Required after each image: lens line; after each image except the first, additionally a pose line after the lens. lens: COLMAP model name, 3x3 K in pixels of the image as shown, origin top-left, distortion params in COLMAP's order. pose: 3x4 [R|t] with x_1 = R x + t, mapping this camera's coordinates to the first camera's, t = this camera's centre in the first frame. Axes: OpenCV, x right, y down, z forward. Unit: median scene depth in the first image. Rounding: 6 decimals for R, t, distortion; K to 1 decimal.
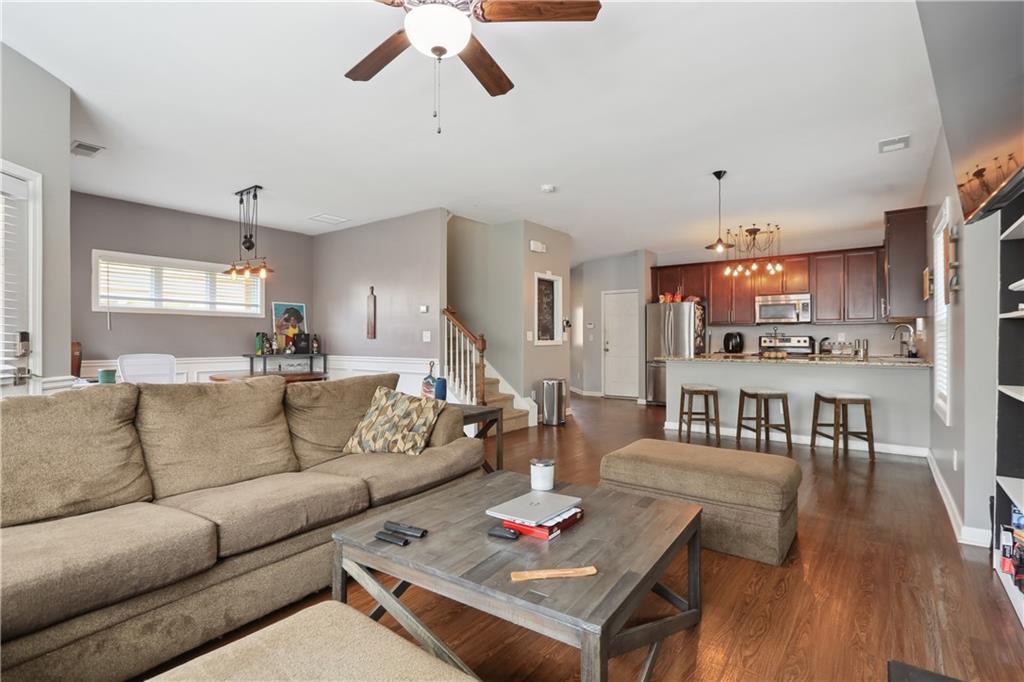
lens RADIAL K [[495.8, 0, 519.7], [0, 495.8, 339.3], [0, 0, 1]] dist [-0.009740, 0.000193]
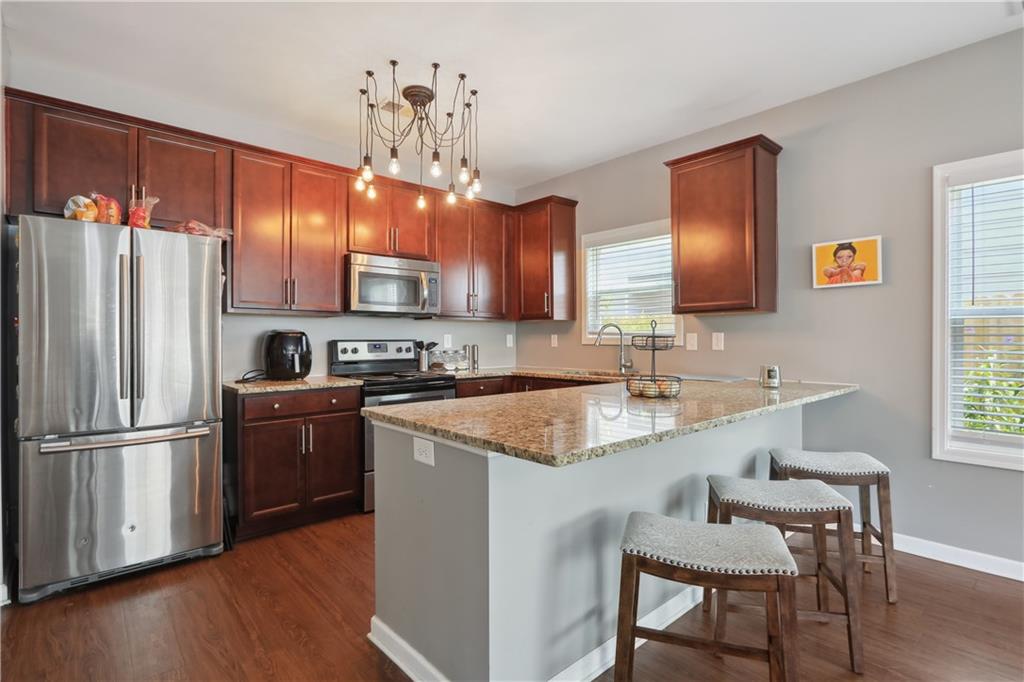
lens RADIAL K [[495.8, 0, 519.7], [0, 495.8, 339.3], [0, 0, 1]] dist [-0.009740, 0.000193]
pose [[0.176554, -0.000658, 0.984291, 0.060964], [-0.000222, 1.000000, 0.000709, -0.007717], [-0.984291, -0.000343, 0.176554, 0.805599]]
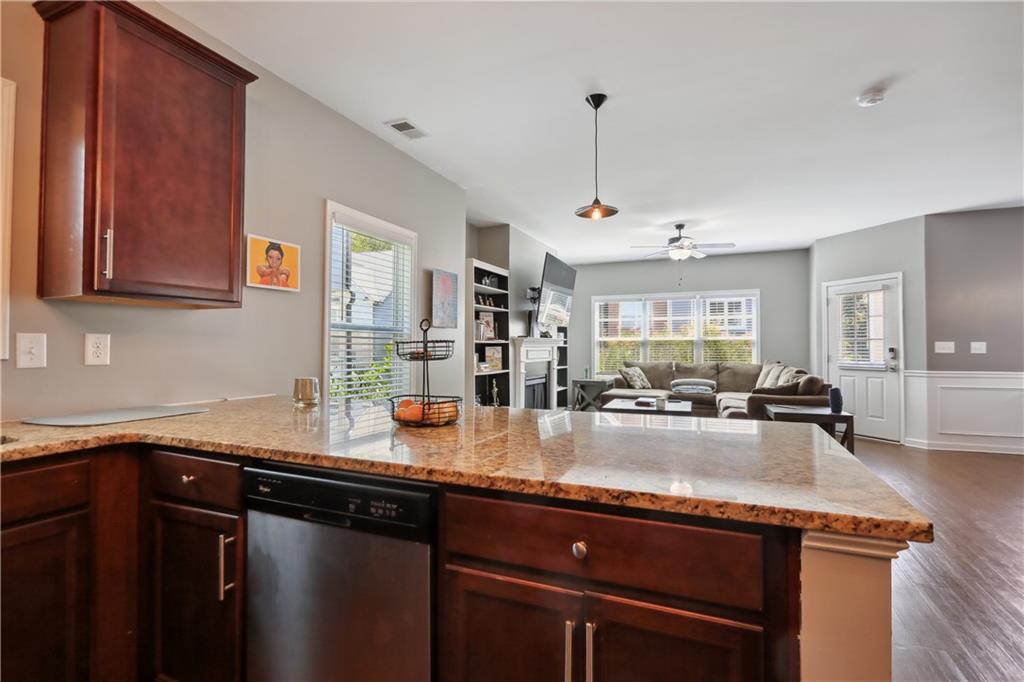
lens RADIAL K [[481.6, 0, 512.2], [0, 481.6, 338.1], [0, 0, 1]] dist [-0.010400, 0.000877]
pose [[-0.973594, -0.006189, -0.228201, 0.408155], [-0.001192, 0.999757, -0.022032, -0.006337], [0.228282, -0.021178, -0.973365, 1.005668]]
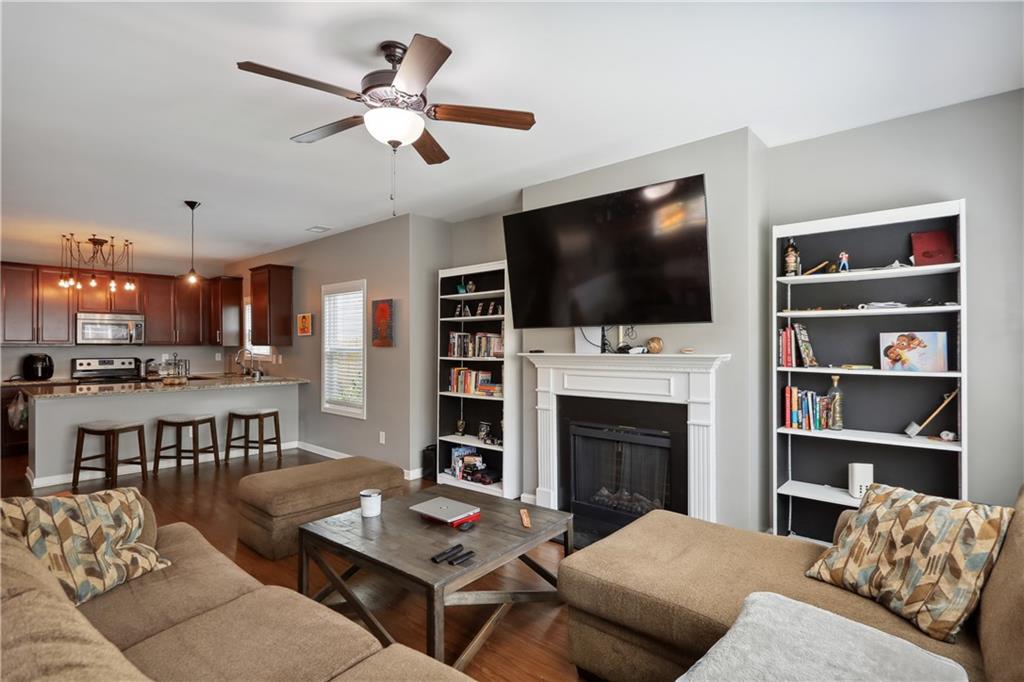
lens RADIAL K [[502.3, 0, 515.5], [0, 502.3, 344.6], [0, 0, 1]] dist [-0.001607, 0.000404]
pose [[0.073859, 0.000431, 0.997269, -0.359300], [-0.002313, 0.999997, -0.000261, -0.034749], [-0.997266, -0.002288, 0.073860, 0.178797]]
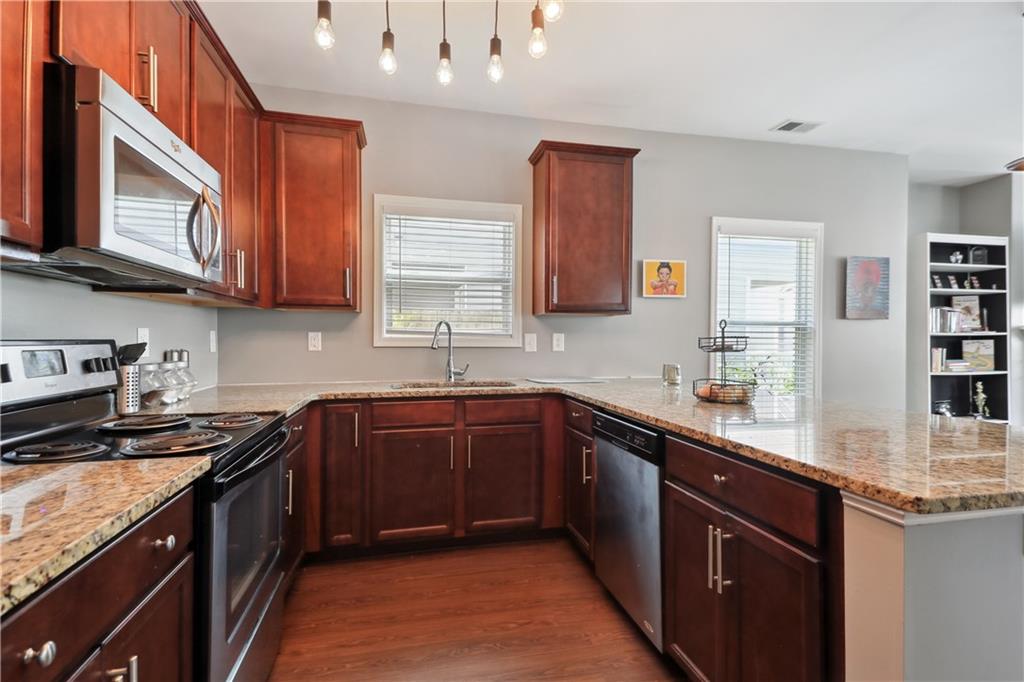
lens RADIAL K [[485.6, 0, 517.5], [0, 485.6, 341.2], [0, 0, 1]] dist [0.018686, -0.000434]
pose [[-0.764069, -0.004292, 0.645120, 0.299160], [-0.003767, 0.999991, 0.002192, -0.007489], [-0.645123, -0.000755, -0.764078, 1.080288]]
